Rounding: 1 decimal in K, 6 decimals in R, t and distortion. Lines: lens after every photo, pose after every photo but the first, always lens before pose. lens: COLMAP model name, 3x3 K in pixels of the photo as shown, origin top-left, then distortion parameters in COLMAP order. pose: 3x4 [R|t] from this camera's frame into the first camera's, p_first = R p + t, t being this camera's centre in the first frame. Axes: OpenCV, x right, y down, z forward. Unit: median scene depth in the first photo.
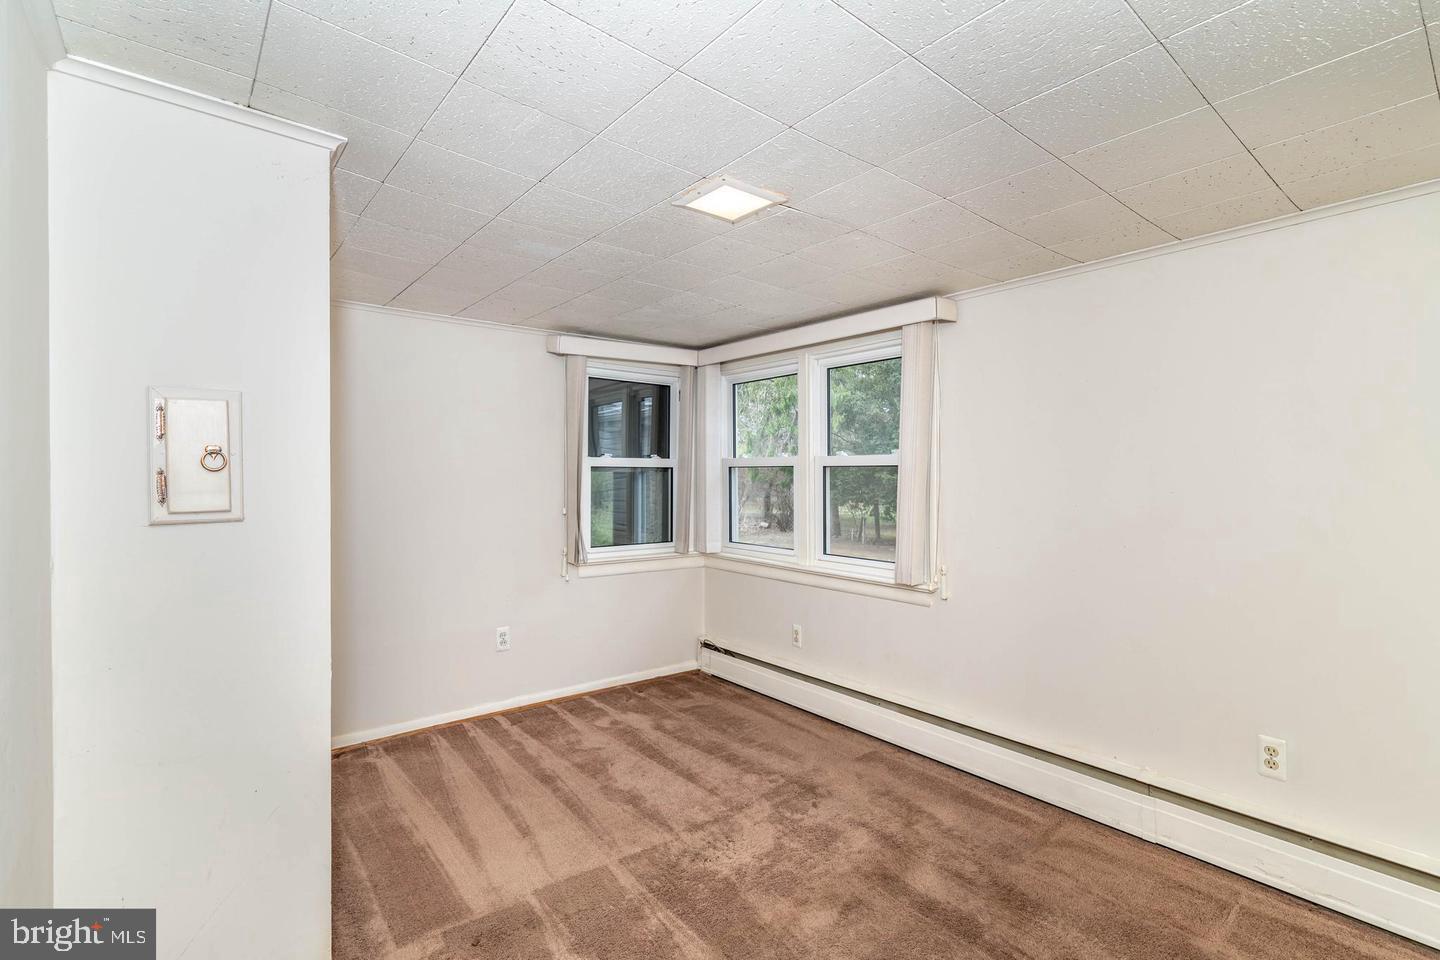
lens RADIAL K [[653.3, 0, 730.1], [0, 653.3, 476.9], [0, 0, 1]] dist [0.004077, -0.000754]
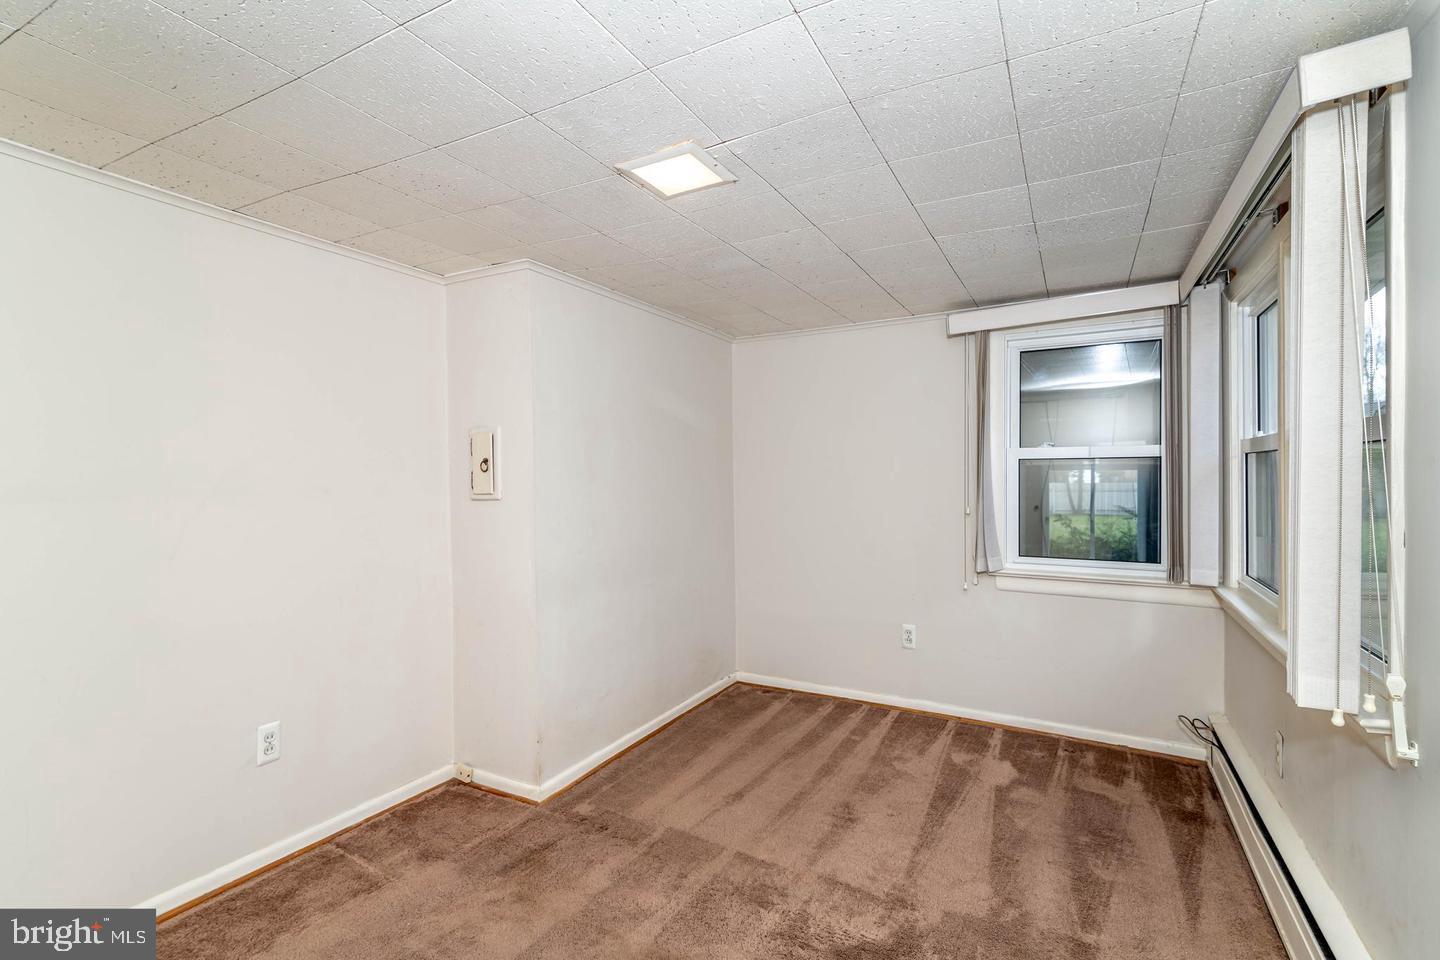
lens RADIAL K [[653.3, 0, 730.7], [0, 653.3, 481.9], [0, 0, 1]] dist [0.004077, -0.000754]
pose [[0.374142, 0.004181, -0.927362, 0.494247], [0.007917, 0.999939, 0.007702, 0.004319], [0.927337, -0.010223, 0.374087, 0.403415]]
